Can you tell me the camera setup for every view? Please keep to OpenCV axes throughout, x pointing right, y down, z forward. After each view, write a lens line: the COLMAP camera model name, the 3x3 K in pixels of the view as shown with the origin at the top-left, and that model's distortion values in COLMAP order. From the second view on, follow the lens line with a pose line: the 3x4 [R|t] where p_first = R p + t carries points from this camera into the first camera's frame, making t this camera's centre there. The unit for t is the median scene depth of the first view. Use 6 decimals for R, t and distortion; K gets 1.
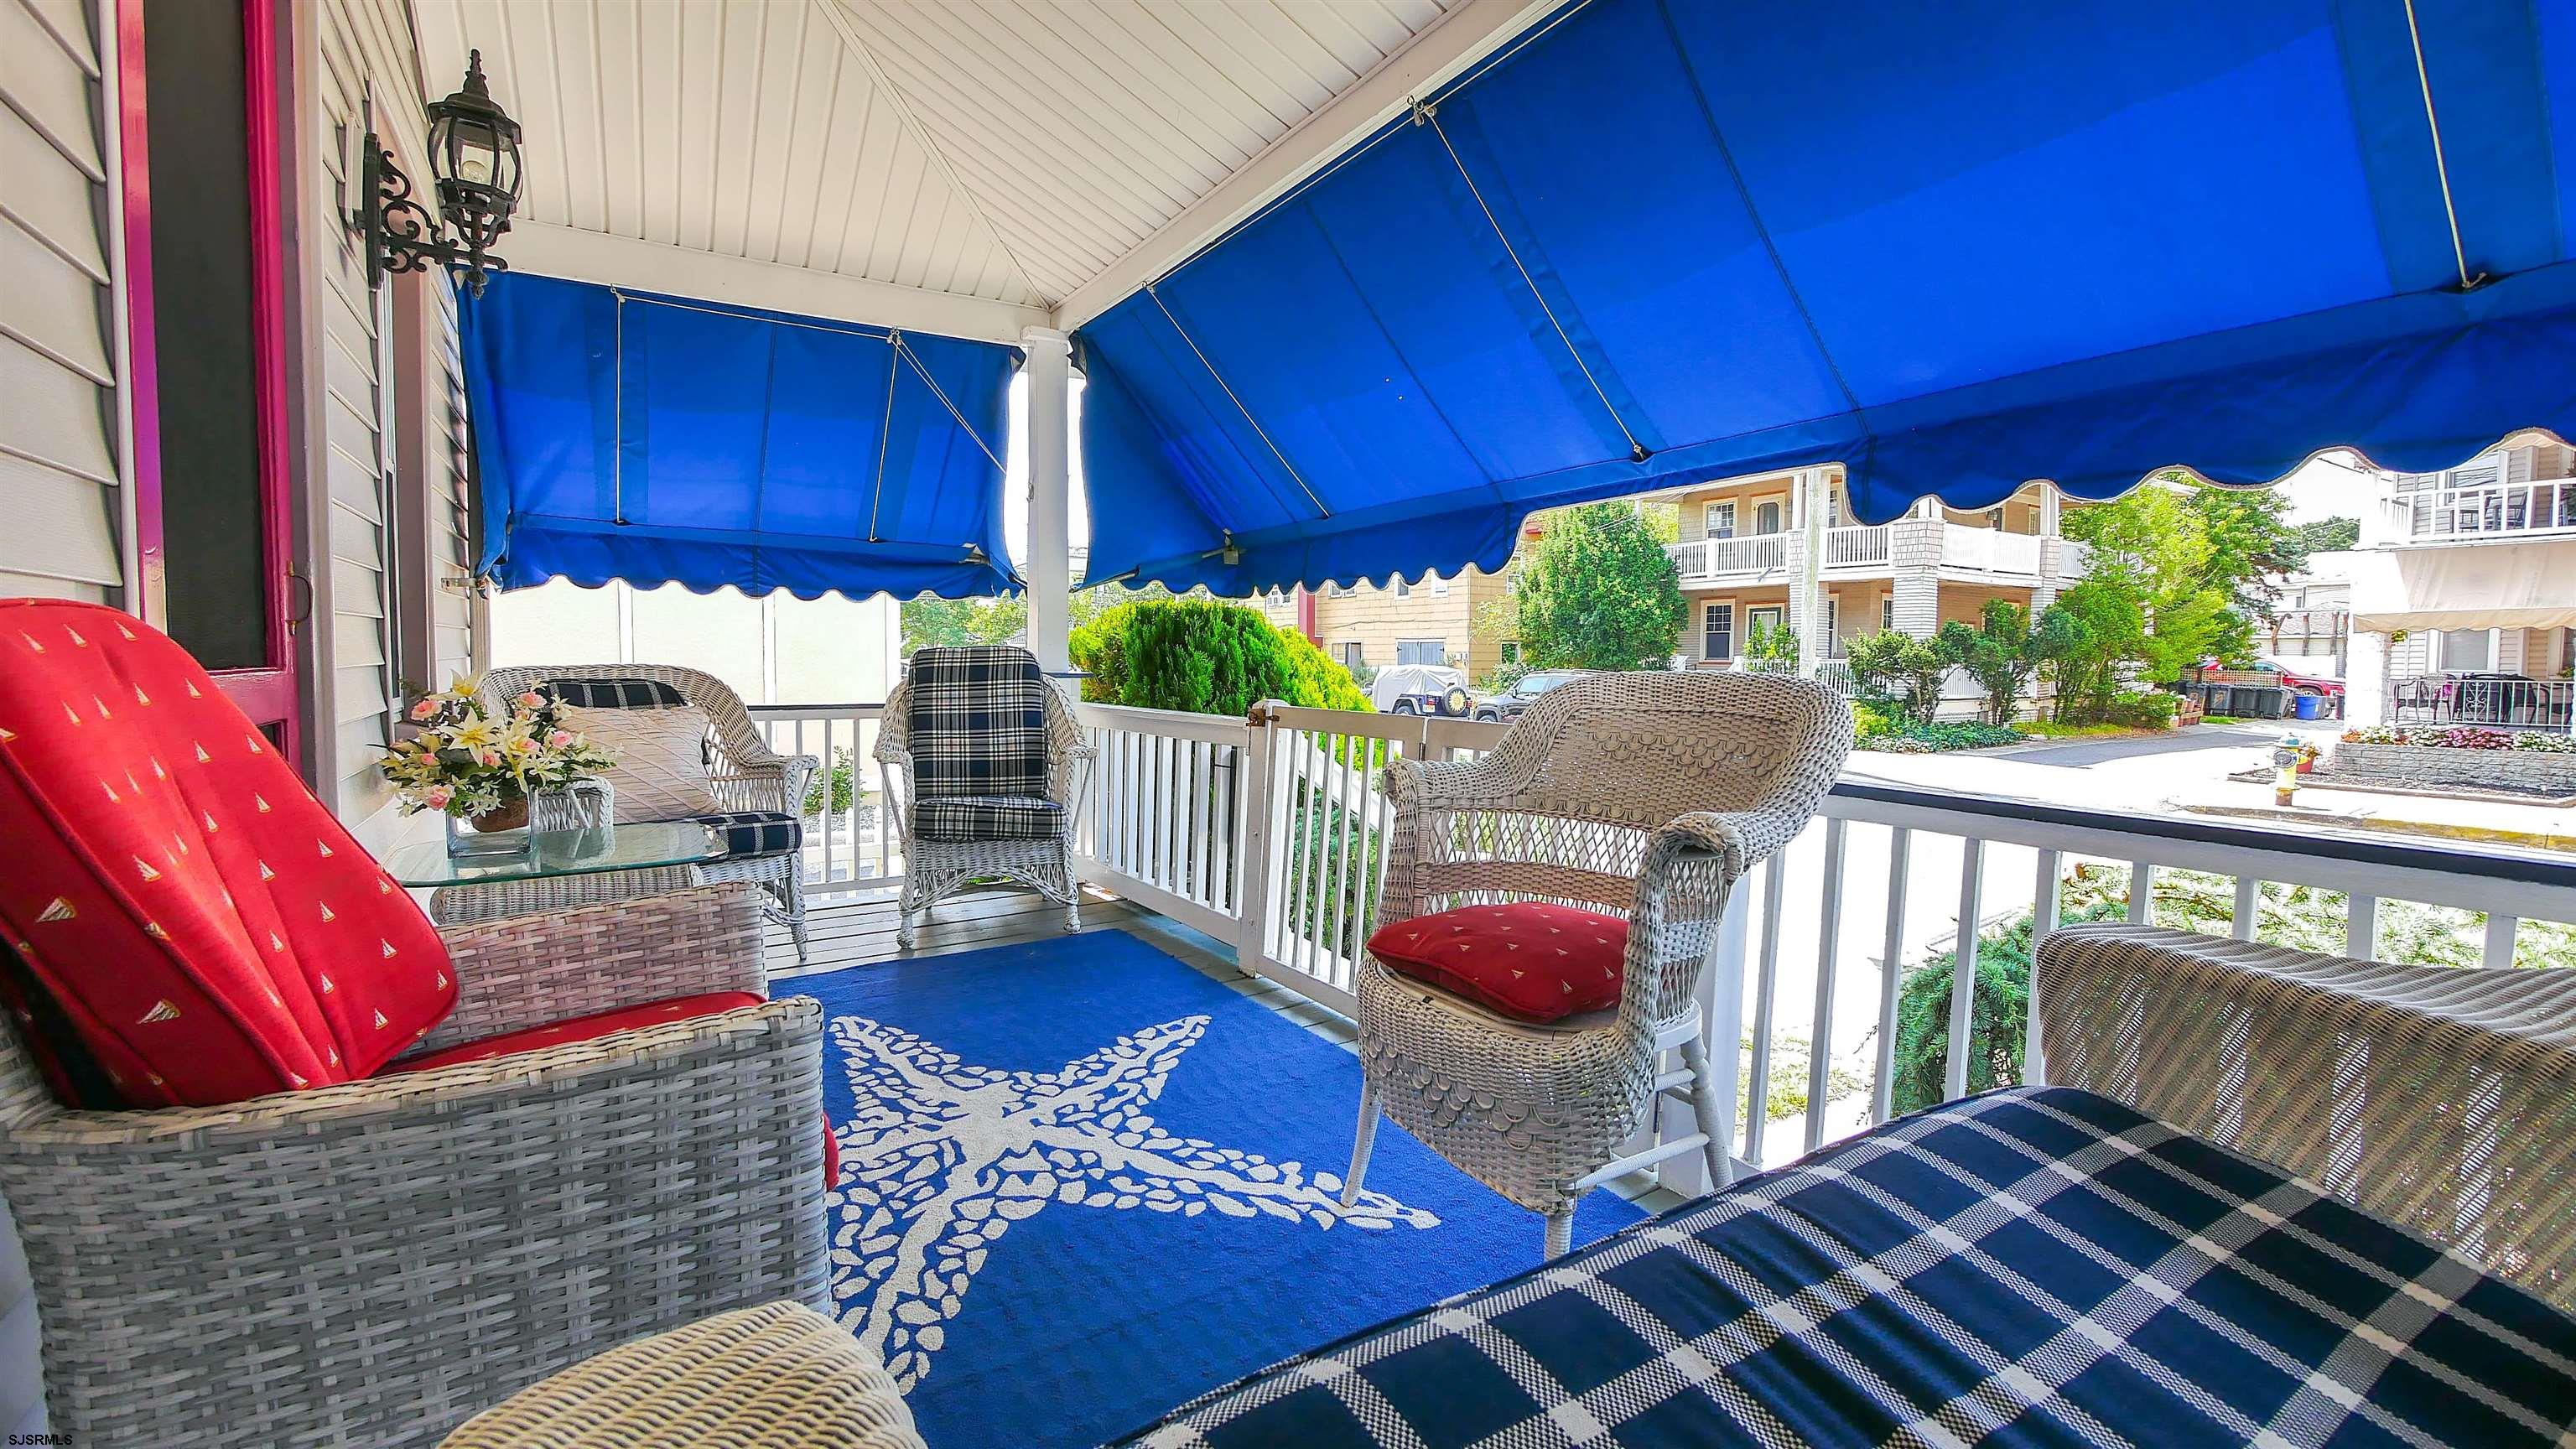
lens RADIAL K [[1059.9, 0, 1282.3], [0, 1059.9, 703.5], [0, 0, 1]] dist [-0.007484, 0.000770]
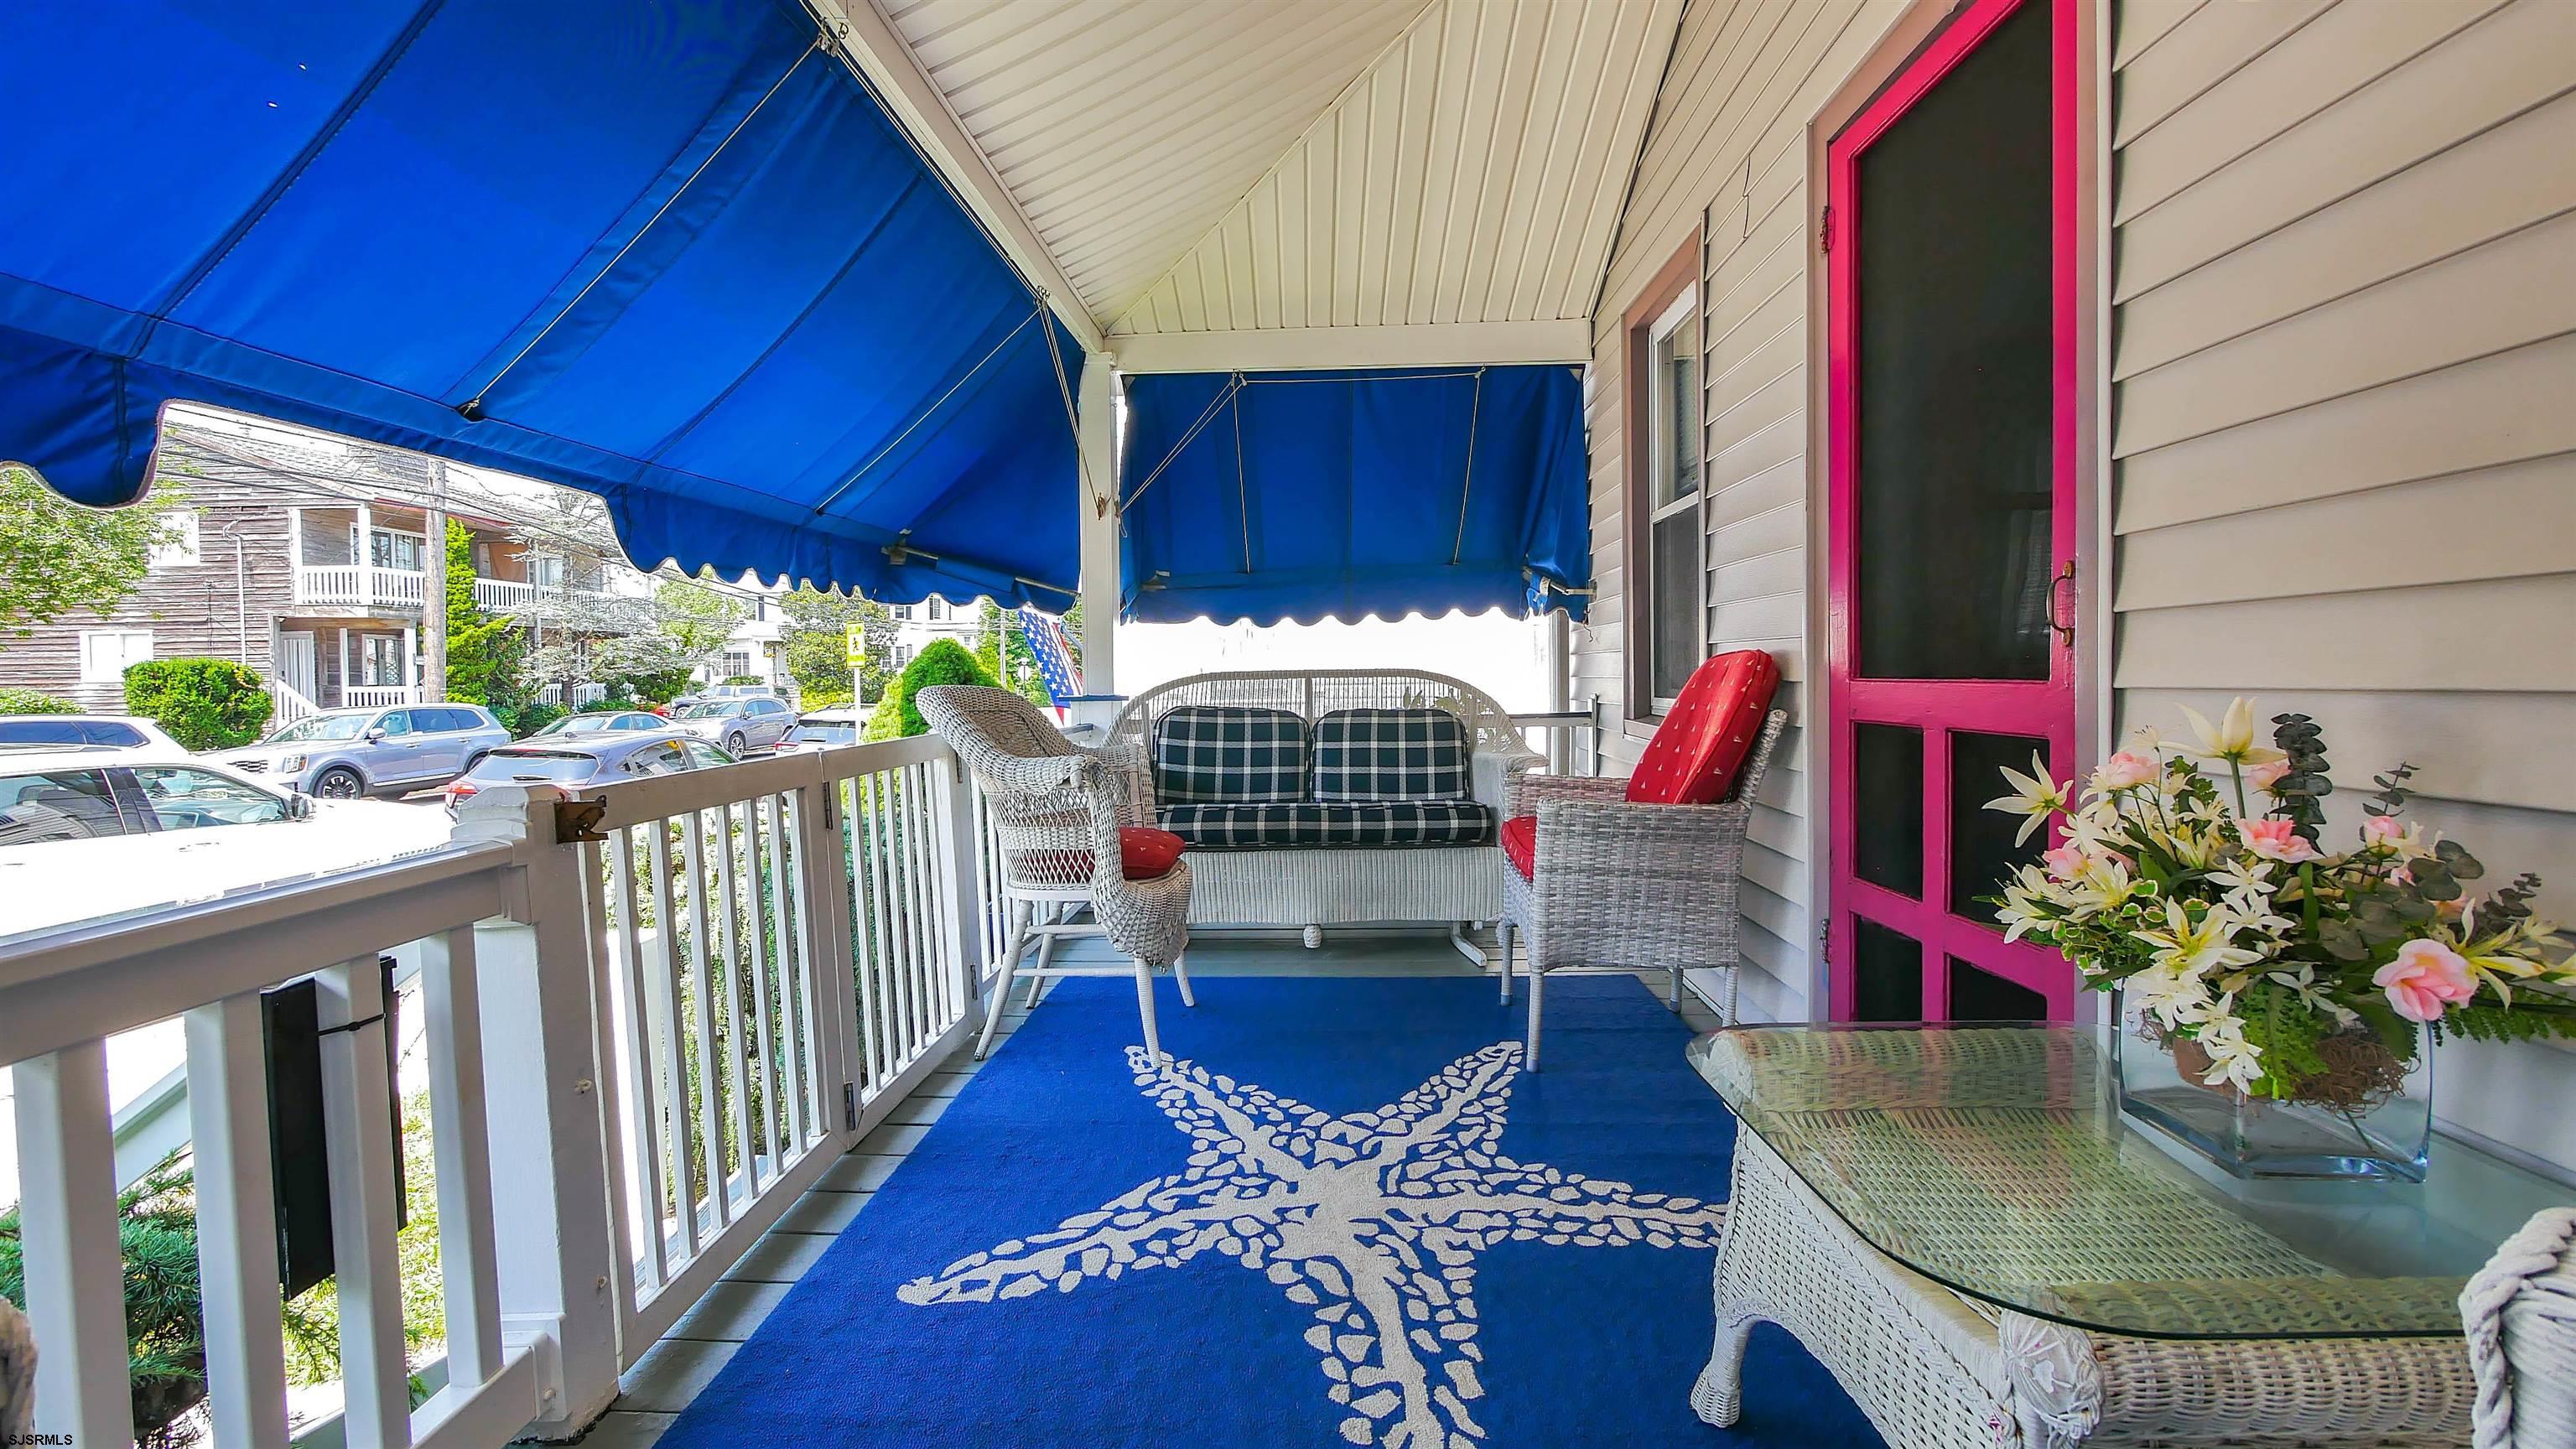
lens RADIAL K [[1059.9, 0, 1282.3], [0, 1059.9, 703.5], [0, 0, 1]] dist [-0.007484, 0.000770]
pose [[-0.818571, -0.011641, 0.574287, -0.771834], [0.034104, 0.997046, 0.068820, -0.083646], [-0.573392, 0.075919, -0.815756, 1.783460]]
